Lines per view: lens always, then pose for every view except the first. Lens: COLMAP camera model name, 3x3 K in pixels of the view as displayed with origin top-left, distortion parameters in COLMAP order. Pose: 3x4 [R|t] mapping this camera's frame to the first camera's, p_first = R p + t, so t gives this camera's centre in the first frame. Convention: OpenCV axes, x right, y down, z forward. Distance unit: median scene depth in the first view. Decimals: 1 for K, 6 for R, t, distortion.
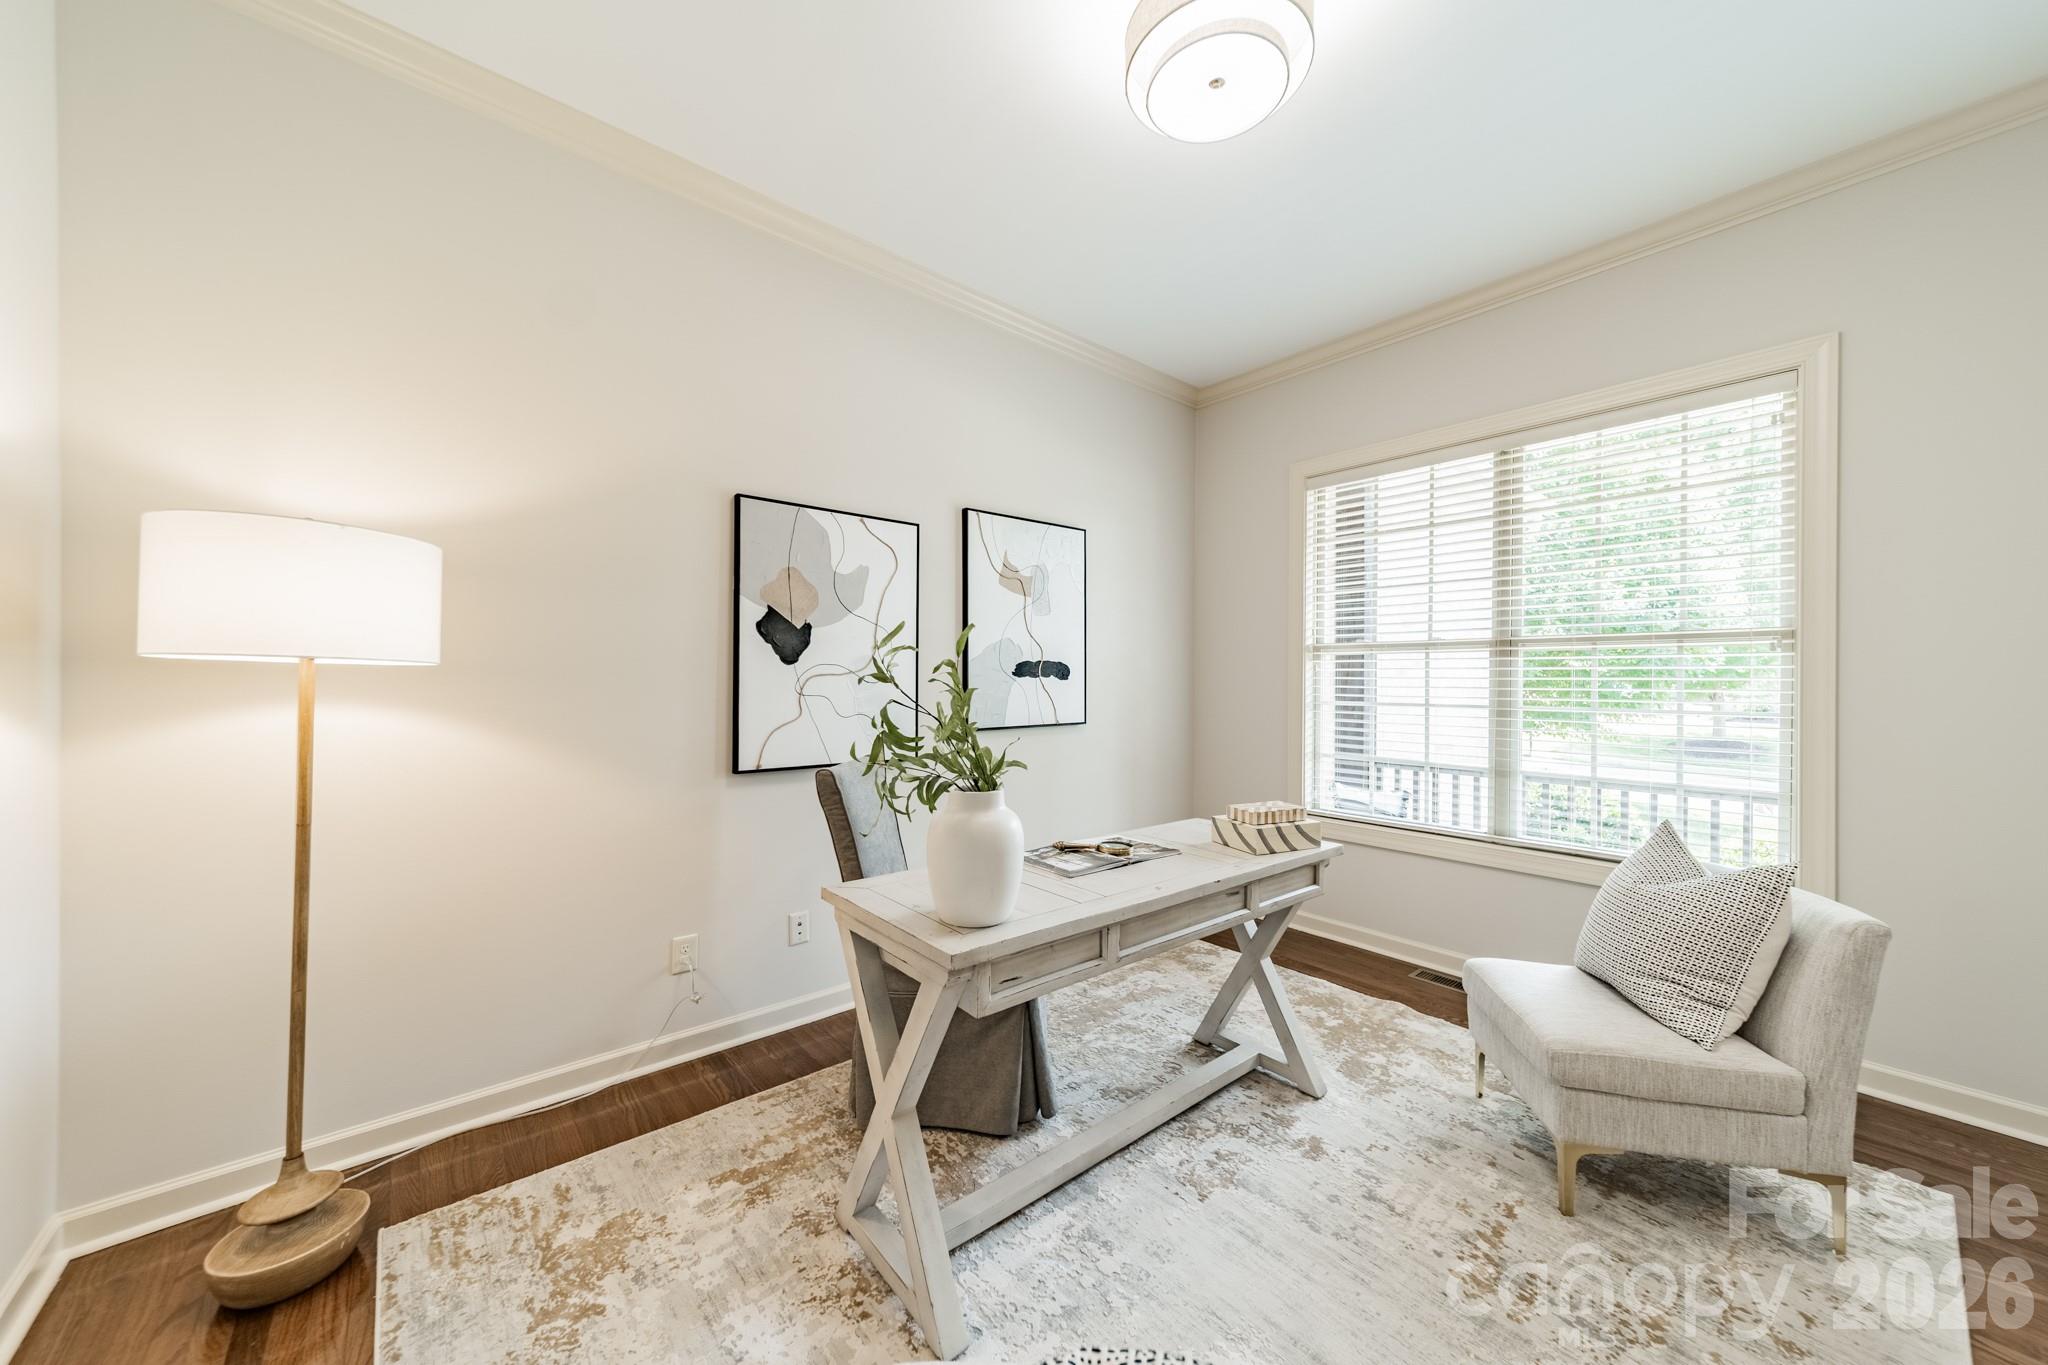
lens RADIAL K [[724.8, 0, 1028.3], [0, 724.8, 673.8], [0, 0, 1]] dist [0.006556, 0.000121]
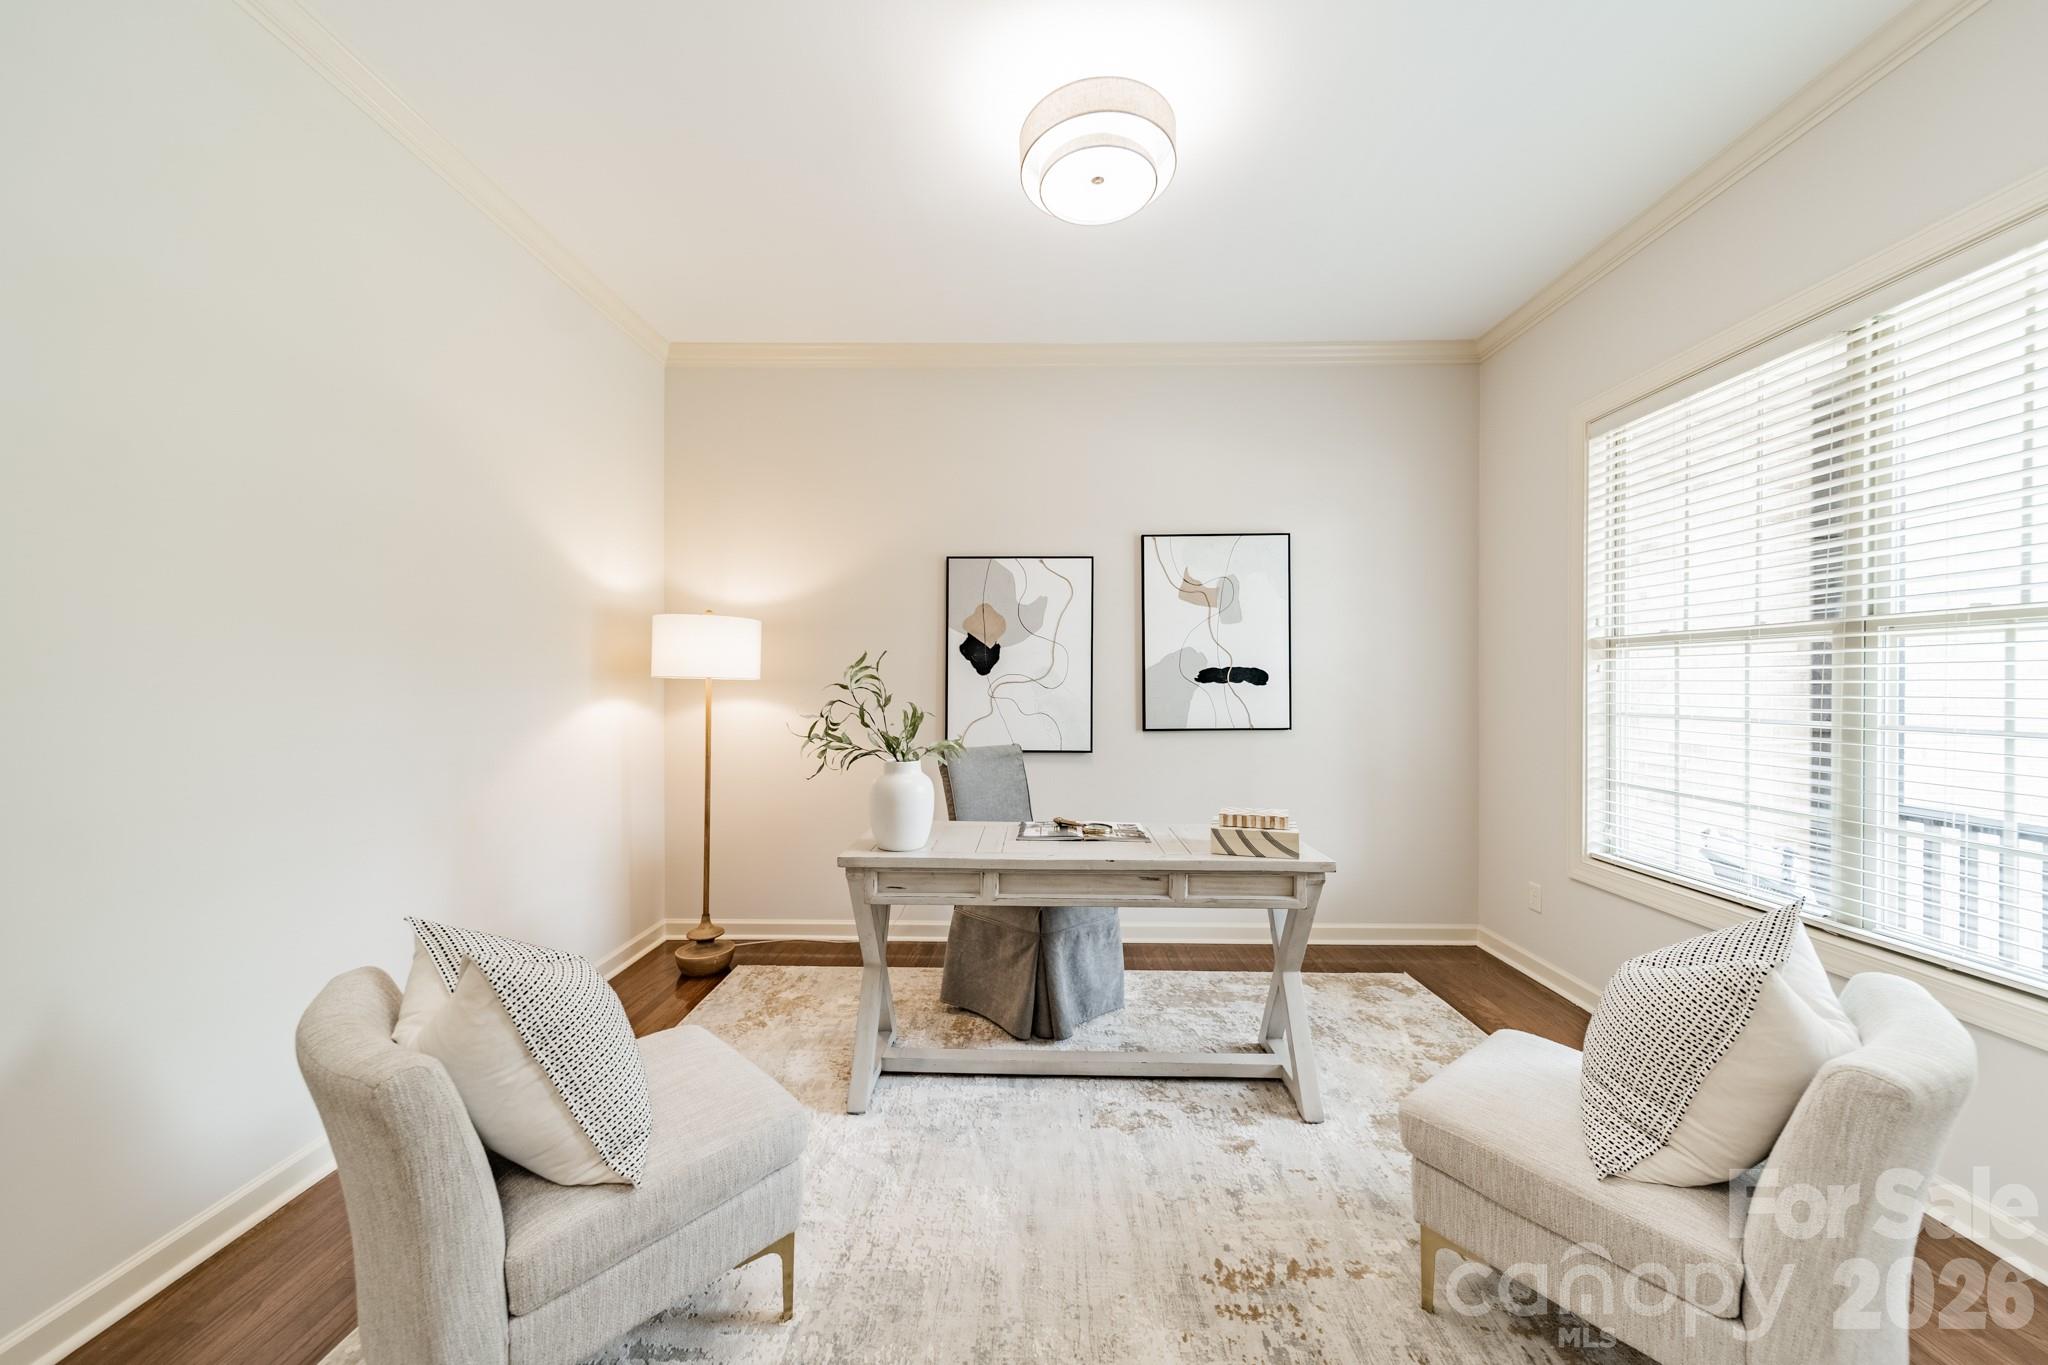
lens RADIAL K [[723.1, 0, 1031.5], [0, 723.1, 679.8], [0, 0, 1]] dist [0.006935, 0.000126]
pose [[0.749600, -0.008654, -0.661835, 0.638525], [0.008426, 0.999958, -0.003532, 0.001642], [0.661838, -0.002929, 0.749641, 0.037912]]
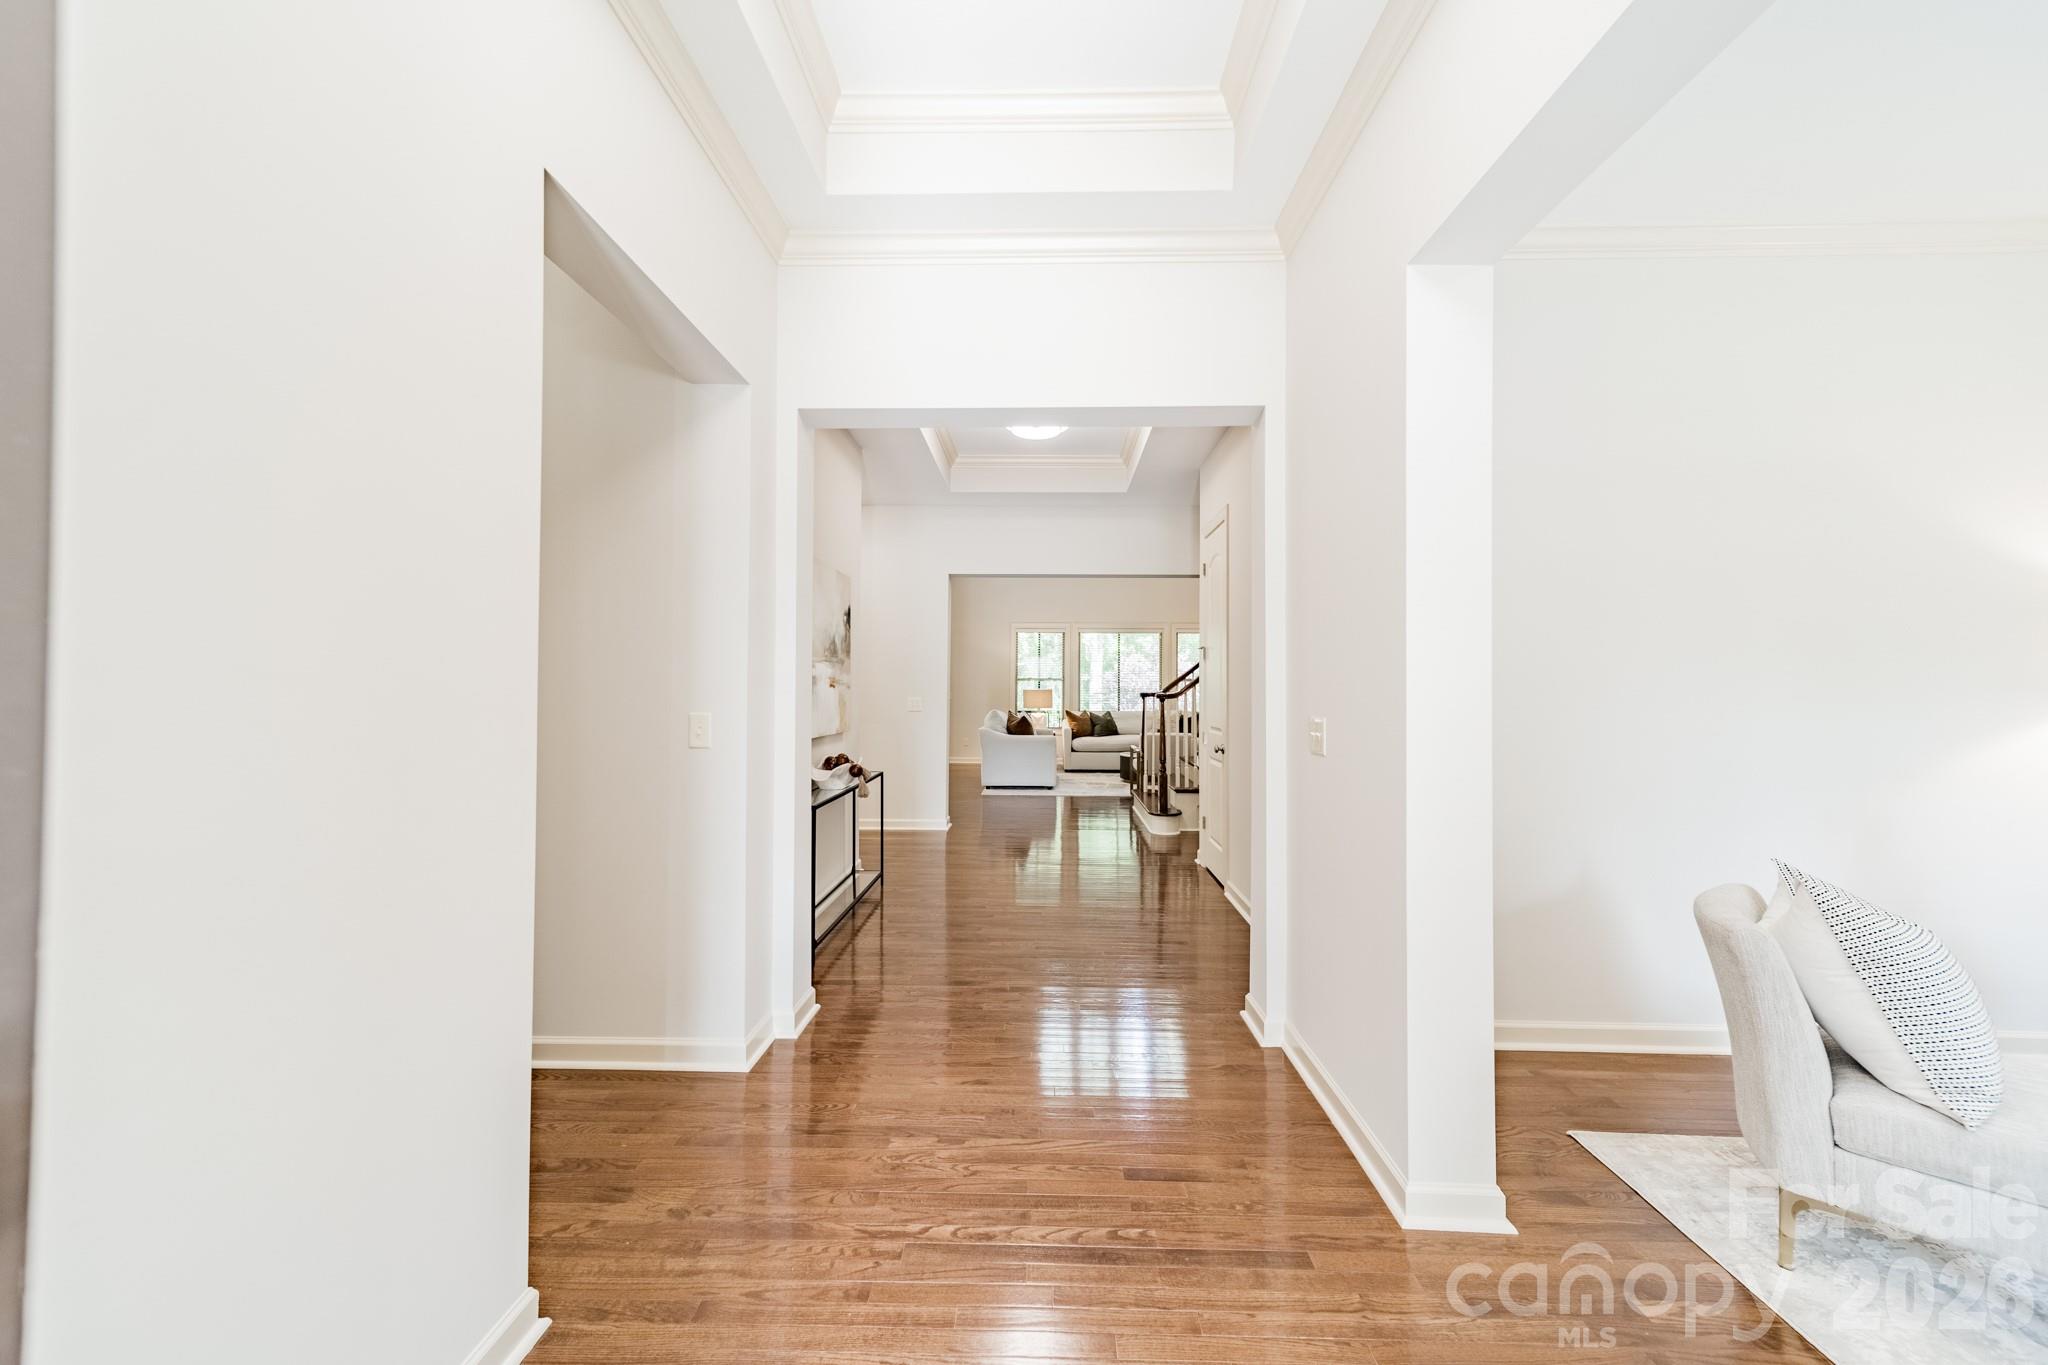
lens RADIAL K [[723.1, 0, 1031.5], [0, 723.1, 679.8], [0, 0, 1]] dist [0.006935, 0.000126]
pose [[-0.667787, -0.019500, -0.744097, 1.490734], [-0.007040, 0.999778, -0.019883, 0.012633], [0.744319, -0.008039, -0.667775, 0.106083]]
